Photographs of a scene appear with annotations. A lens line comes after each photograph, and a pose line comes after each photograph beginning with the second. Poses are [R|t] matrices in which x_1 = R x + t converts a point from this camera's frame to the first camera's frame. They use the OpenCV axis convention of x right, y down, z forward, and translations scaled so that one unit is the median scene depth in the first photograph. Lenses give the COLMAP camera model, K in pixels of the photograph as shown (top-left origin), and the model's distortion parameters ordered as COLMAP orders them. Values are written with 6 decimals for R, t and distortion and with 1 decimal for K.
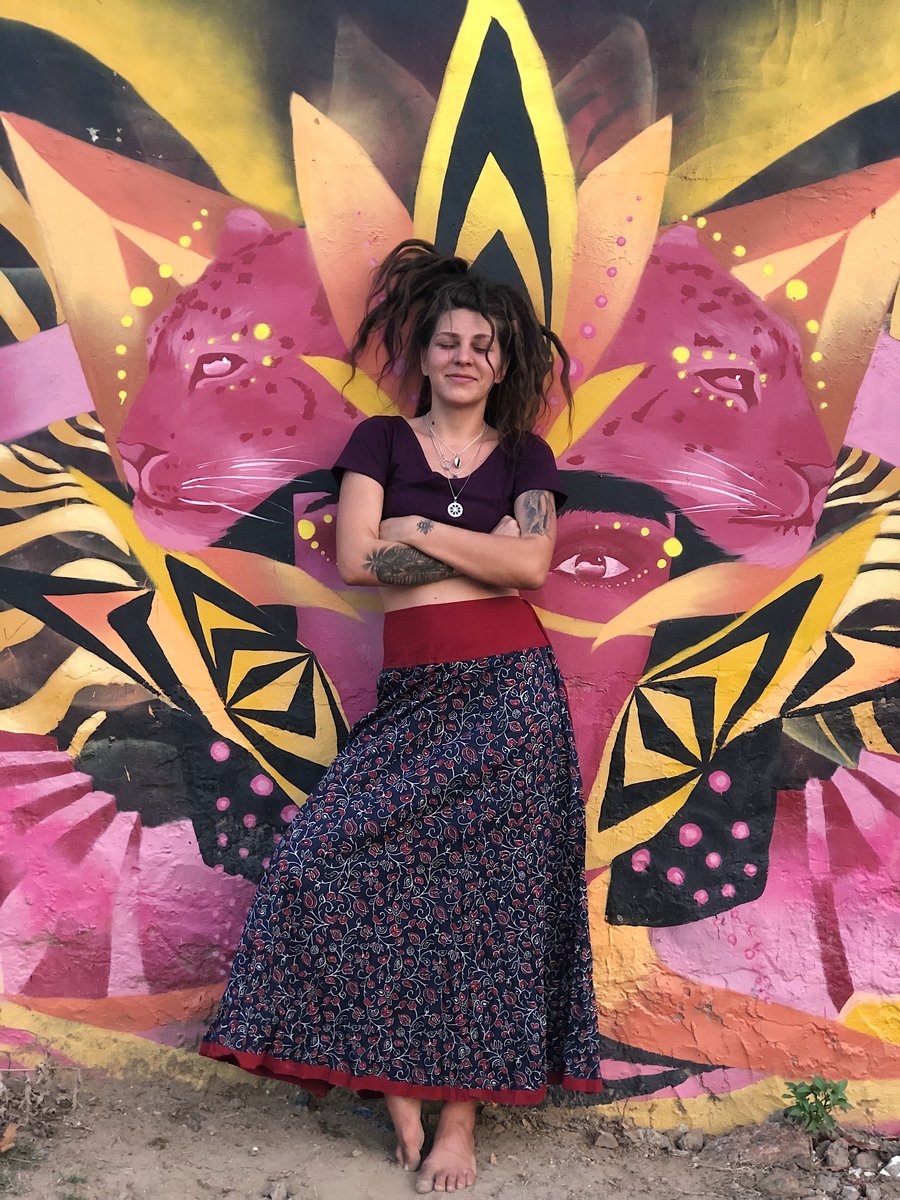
lens RADIAL K [[1993.6, 0, 451.1], [0, 1993.6, 601.1], [0, 0, 1]] dist [0.041125, 0.000000]
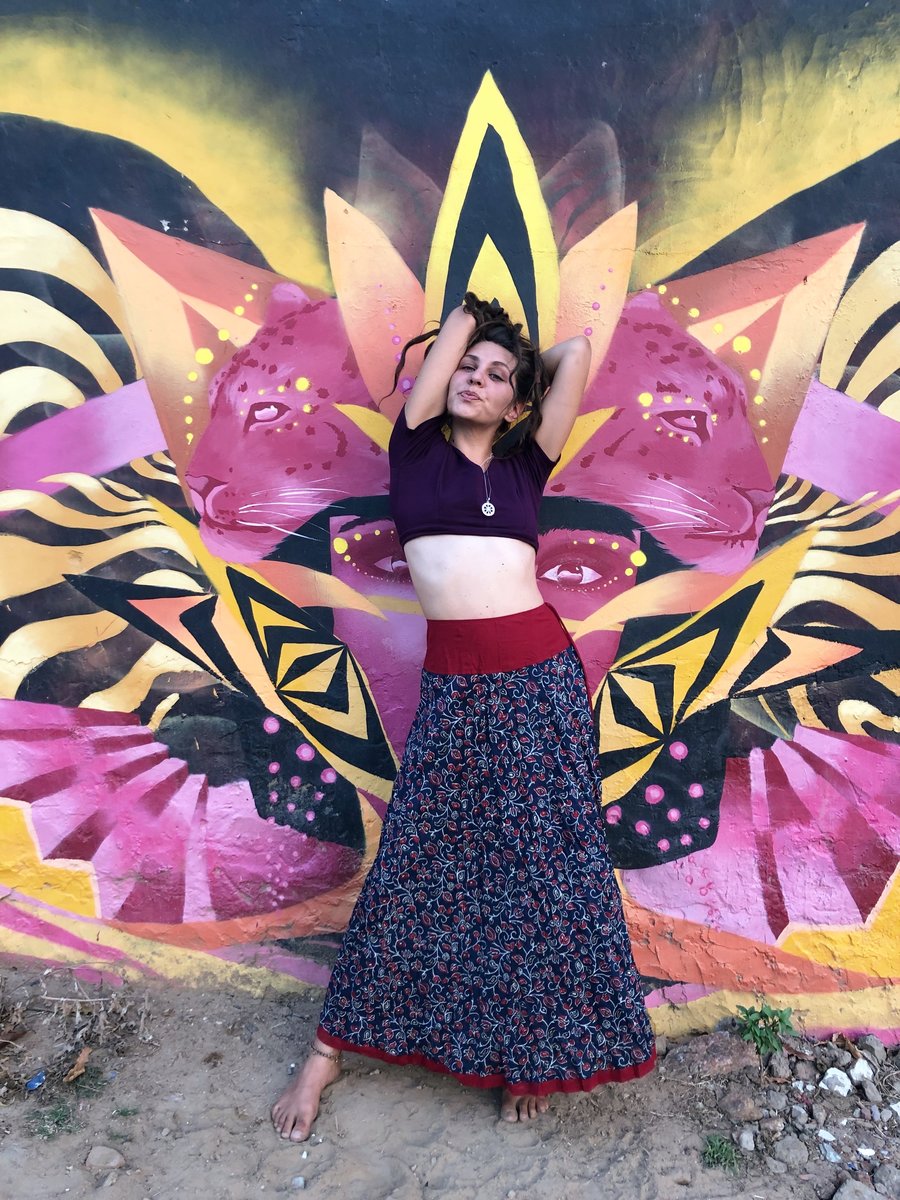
lens RADIAL K [[1015.7, 0, 468.6], [0, 1015.7, 593.0], [0, 0, 1]] dist [0.004961, 0.007591]
pose [[0.999929, -0.004505, -0.011063, 0.013773], [0.004551, 0.999981, 0.004076, -0.008801], [0.011045, -0.004126, 0.999930, 0.377622]]
